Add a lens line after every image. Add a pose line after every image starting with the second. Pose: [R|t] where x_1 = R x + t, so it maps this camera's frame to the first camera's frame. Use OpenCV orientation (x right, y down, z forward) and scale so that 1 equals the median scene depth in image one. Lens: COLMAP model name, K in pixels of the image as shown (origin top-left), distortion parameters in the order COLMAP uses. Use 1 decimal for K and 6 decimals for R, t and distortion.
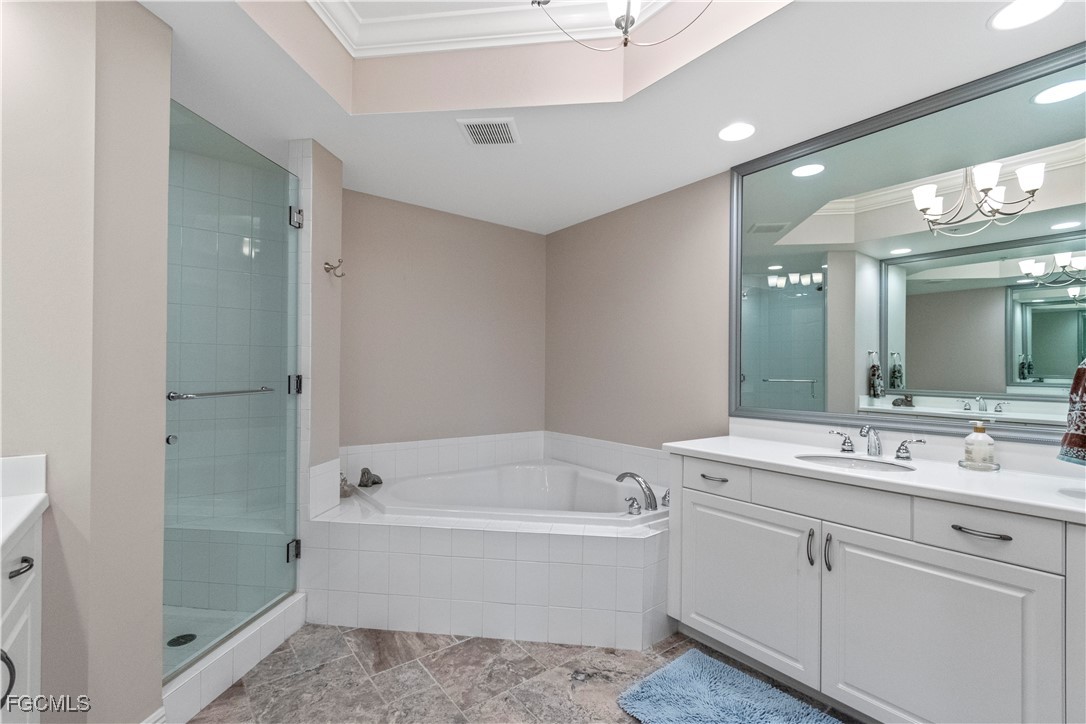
lens RADIAL K [[503.4, 0, 540.0], [0, 503.4, 368.0], [0, 0, 1]] dist [0.002107, 0.000746]
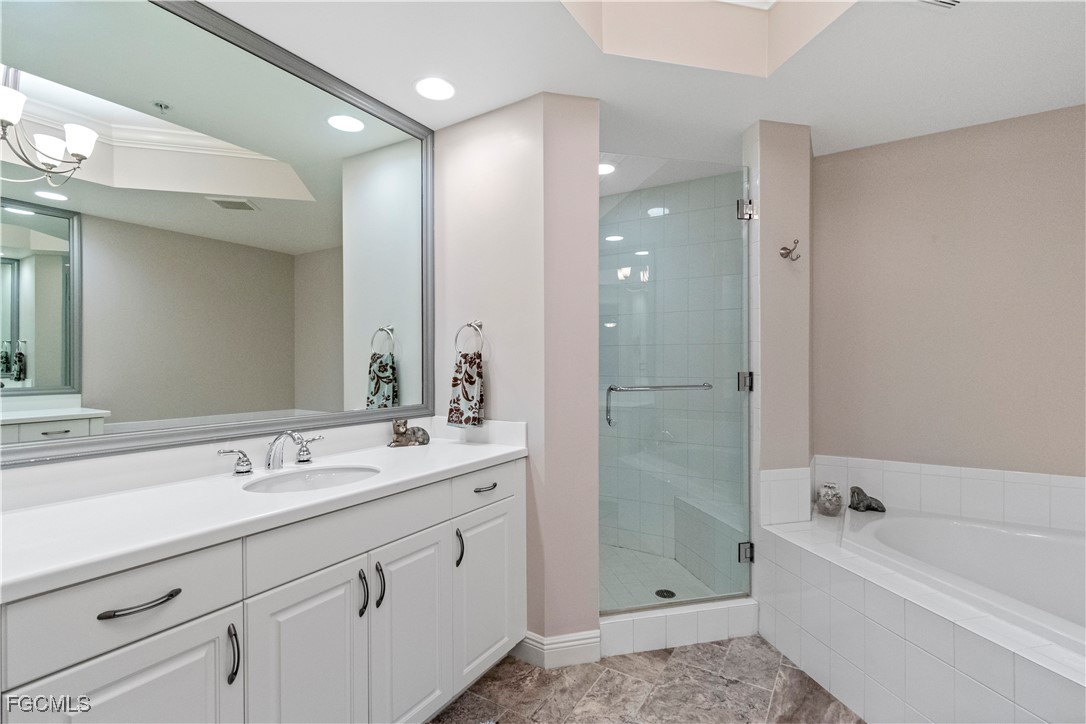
lens RADIAL K [[503.4, 0, 539.5], [0, 503.4, 361.3], [0, 0, 1]] dist [0.002107, 0.000746]
pose [[0.353248, -0.010783, -0.935468, 0.285664], [0.010116, 0.999919, -0.007706, -0.002706], [0.935475, -0.006741, 0.353328, 0.289014]]
